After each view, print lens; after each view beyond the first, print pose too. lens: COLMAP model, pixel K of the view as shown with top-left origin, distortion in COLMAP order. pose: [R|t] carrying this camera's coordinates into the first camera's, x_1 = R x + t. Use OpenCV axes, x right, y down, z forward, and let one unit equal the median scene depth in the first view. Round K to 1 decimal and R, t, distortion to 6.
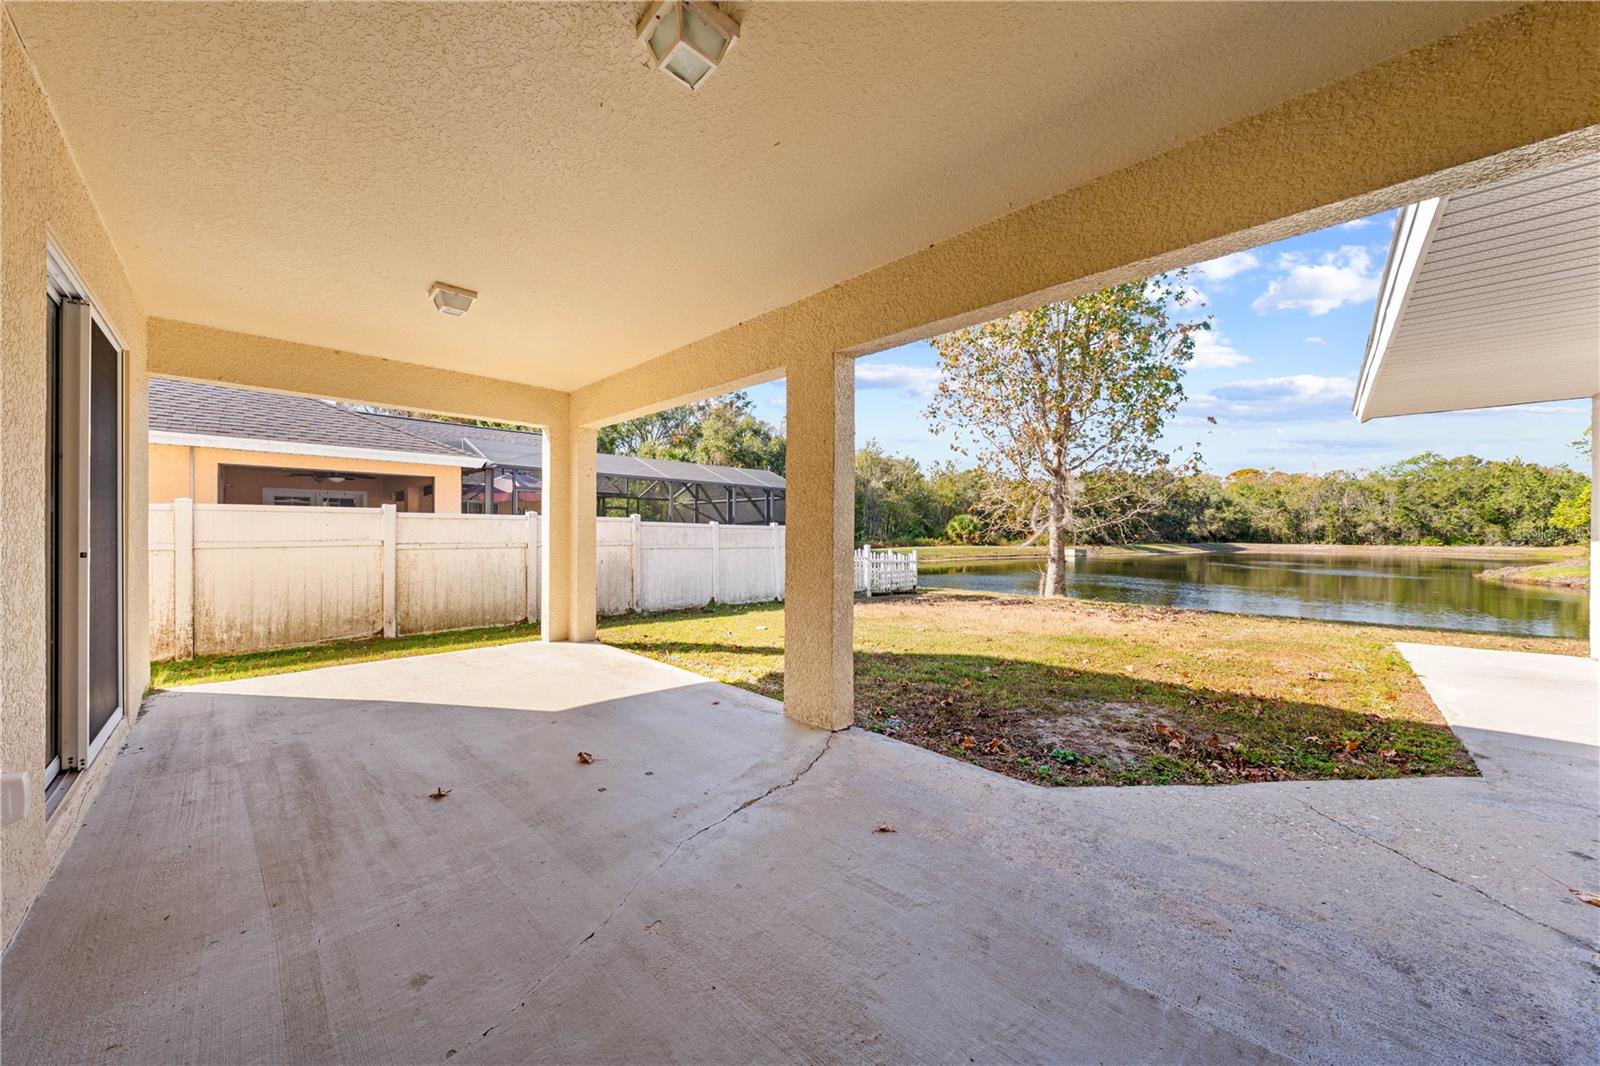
lens RADIAL K [[542.0, 0, 799.3], [0, 542.0, 530.3], [0, 0, 1]] dist [-0.000298, -0.000011]
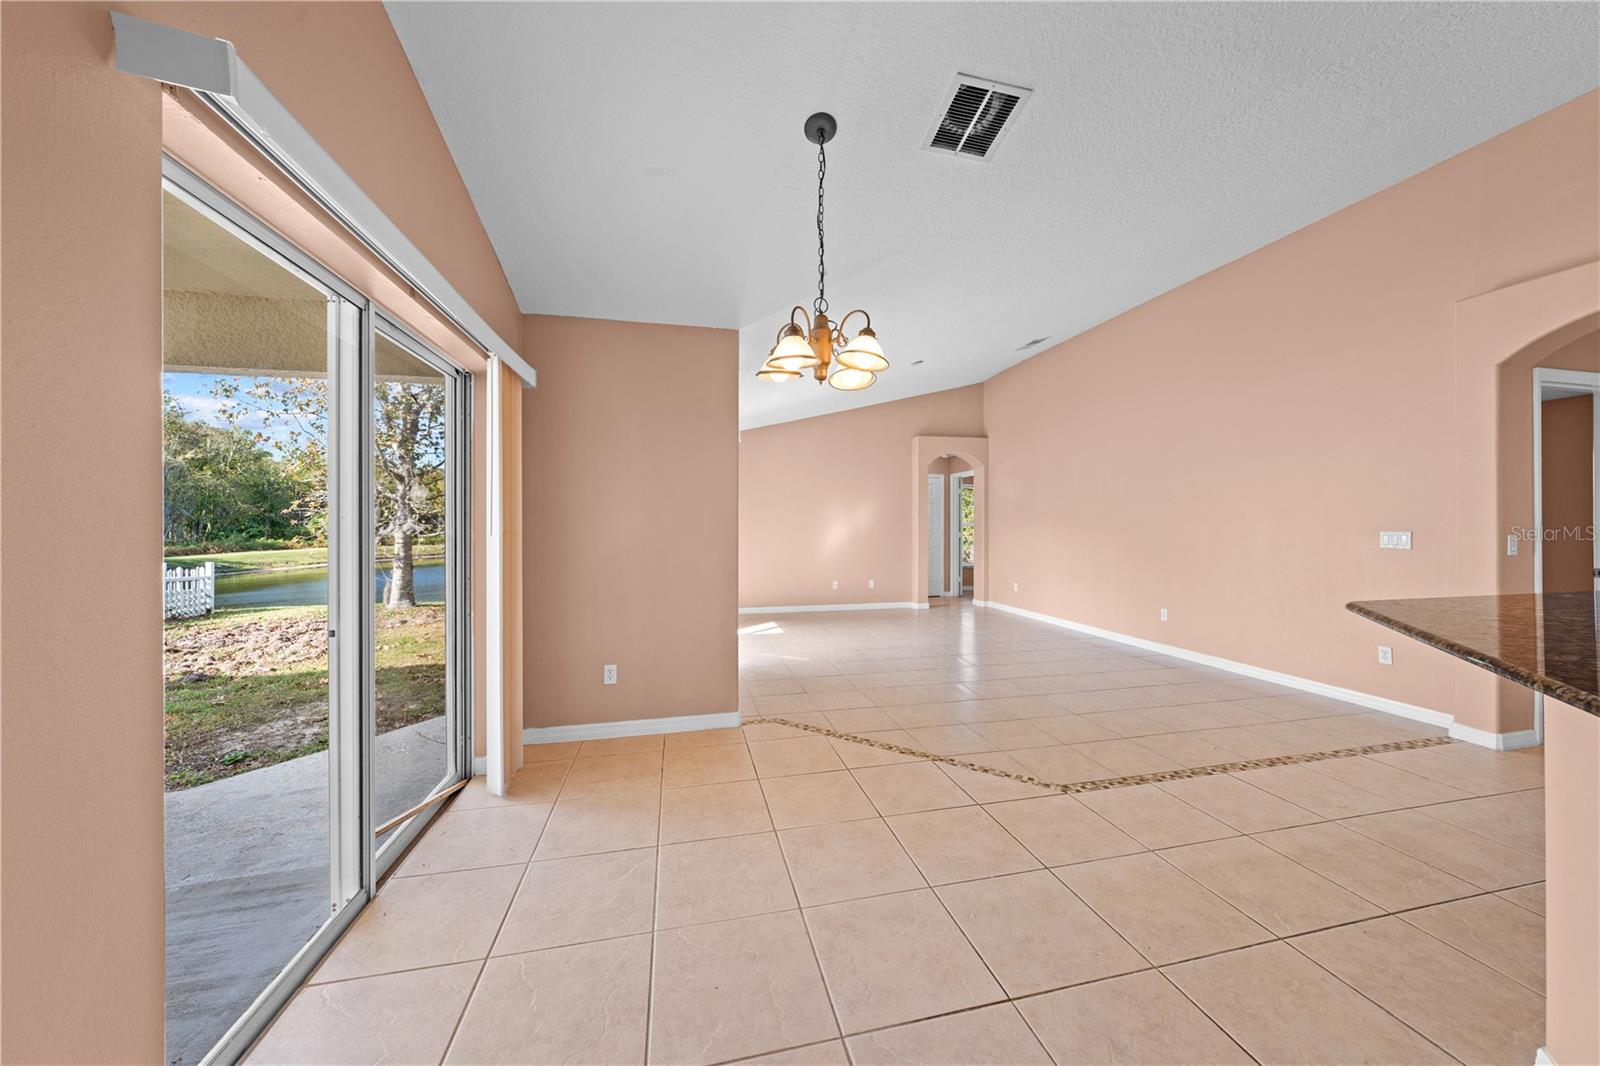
lens RADIAL K [[542.0, 0, 799.3], [0, 542.0, 530.3], [0, 0, 1]] dist [-0.000298, -0.000011]
pose [[0.548178, -0.012006, 0.836276, 0.155538], [0.004205, 0.999924, 0.011599, -0.067275], [-0.836351, -0.002842, 0.548187, -0.543725]]
